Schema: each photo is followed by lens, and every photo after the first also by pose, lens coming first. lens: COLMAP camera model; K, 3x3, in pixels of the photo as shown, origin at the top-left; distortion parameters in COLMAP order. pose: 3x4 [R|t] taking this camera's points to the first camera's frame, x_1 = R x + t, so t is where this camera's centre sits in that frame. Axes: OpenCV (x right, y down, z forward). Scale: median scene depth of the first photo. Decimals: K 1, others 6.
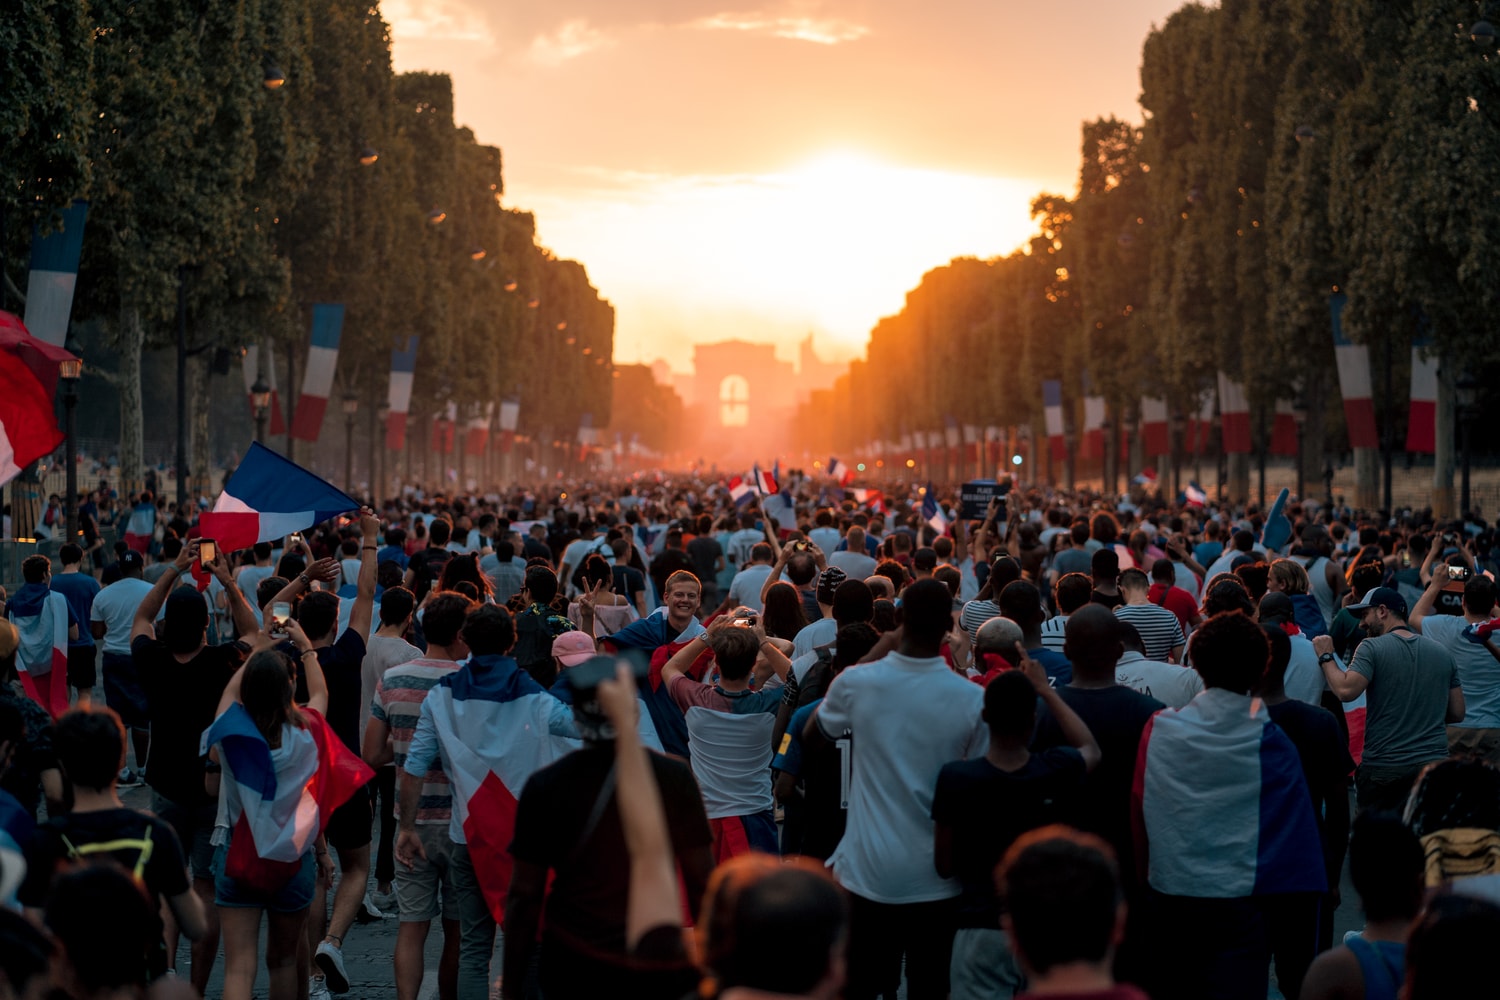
lens RADIAL K [[3009.0, 0, 750.0], [0, 3009.0, 500.0], [0, 0, 1]] dist [0.261567, -0.045575]
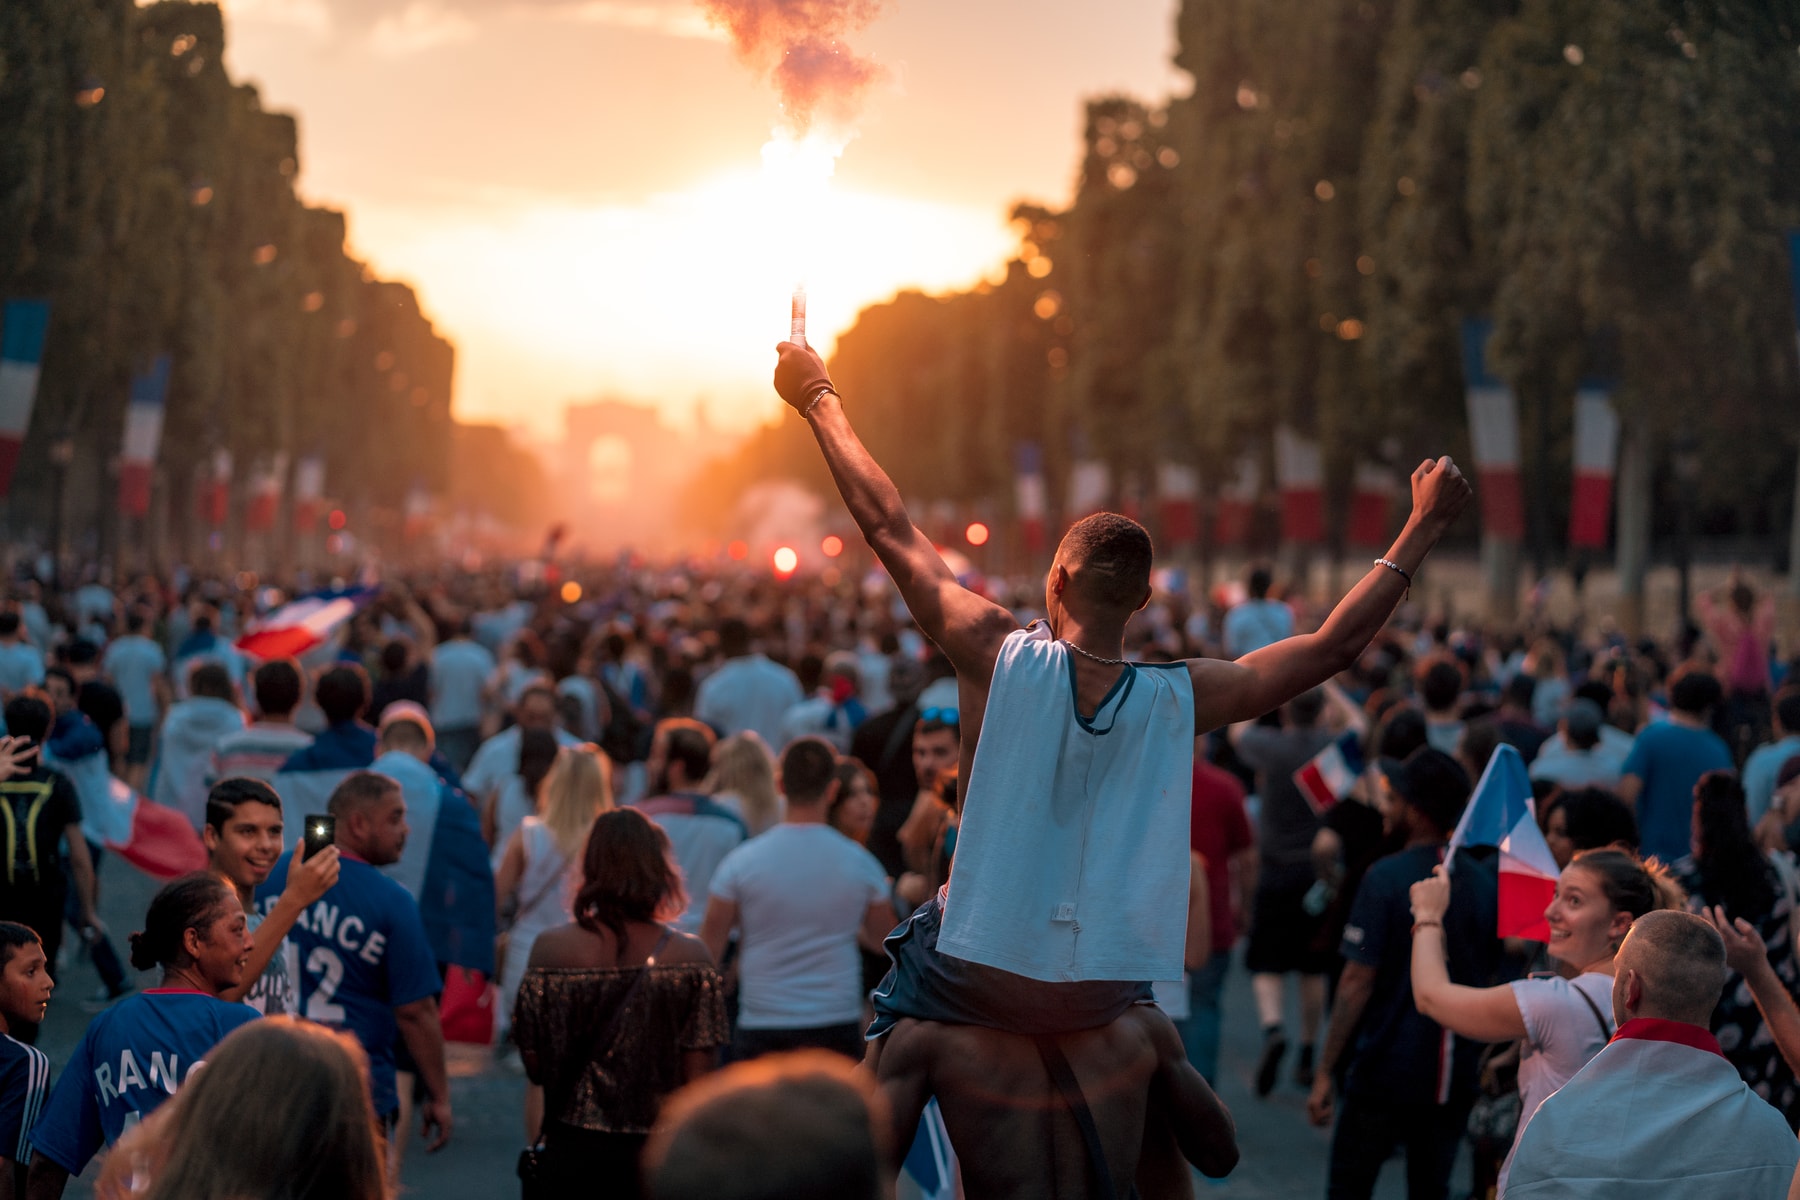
lens RADIAL K [[3629.4, 0, 900.0], [0, 3629.4, 600.0], [0, 0, 1]] dist [-0.242241, -0.023806]
pose [[0.997003, 0.019026, 0.074987, 0.000652], [-0.019142, 0.999816, 0.000820, -0.000526], [-0.074958, -0.002253, 0.997184, 0.139379]]
